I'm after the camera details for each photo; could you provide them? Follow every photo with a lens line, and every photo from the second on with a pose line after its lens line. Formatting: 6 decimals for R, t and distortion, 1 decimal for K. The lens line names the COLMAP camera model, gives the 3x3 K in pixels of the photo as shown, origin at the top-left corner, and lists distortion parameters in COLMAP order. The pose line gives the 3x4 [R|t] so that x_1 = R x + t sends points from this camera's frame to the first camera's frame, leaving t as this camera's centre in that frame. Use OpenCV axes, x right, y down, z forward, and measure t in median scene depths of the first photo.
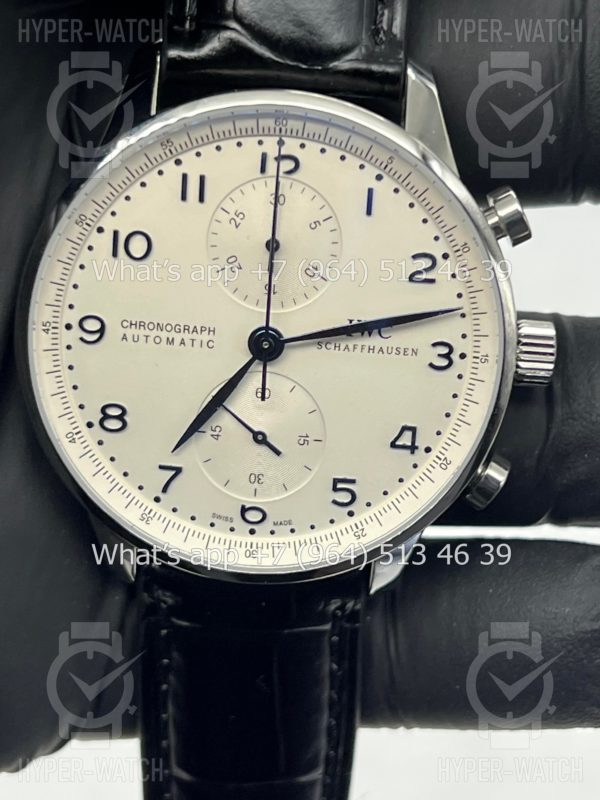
lens RADIAL K [[1919.3, 0, 300.0], [0, 1919.3, 400.0], [0, 0, 1]] dist [0.164150, -0.411292]
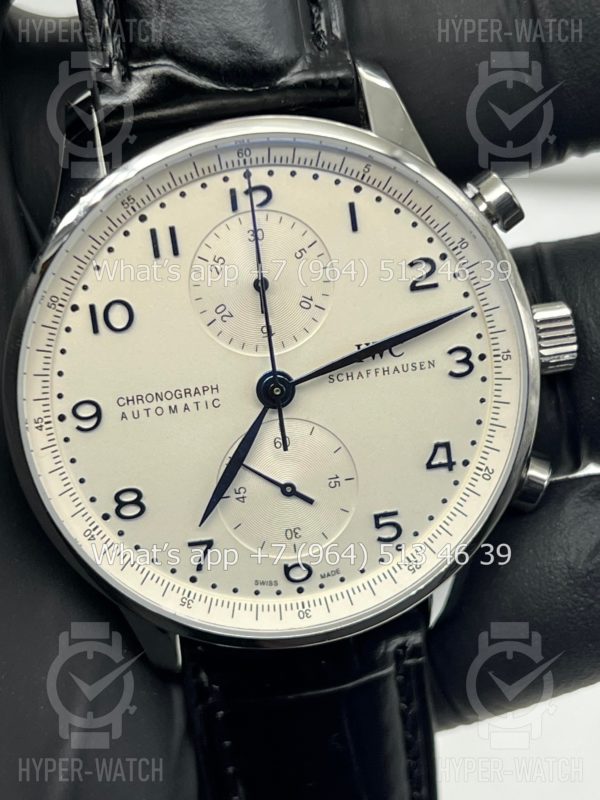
lens RADIAL K [[1919.3, 0, 300.0], [0, 1919.3, 400.0], [0, 0, 1]] dist [0.164150, -0.411292]
pose [[0.972881, -0.216113, 0.082453, -0.083366], [0.216233, 0.976312, 0.007587, -0.028849], [-0.082139, 0.010448, 0.996566, 0.075349]]
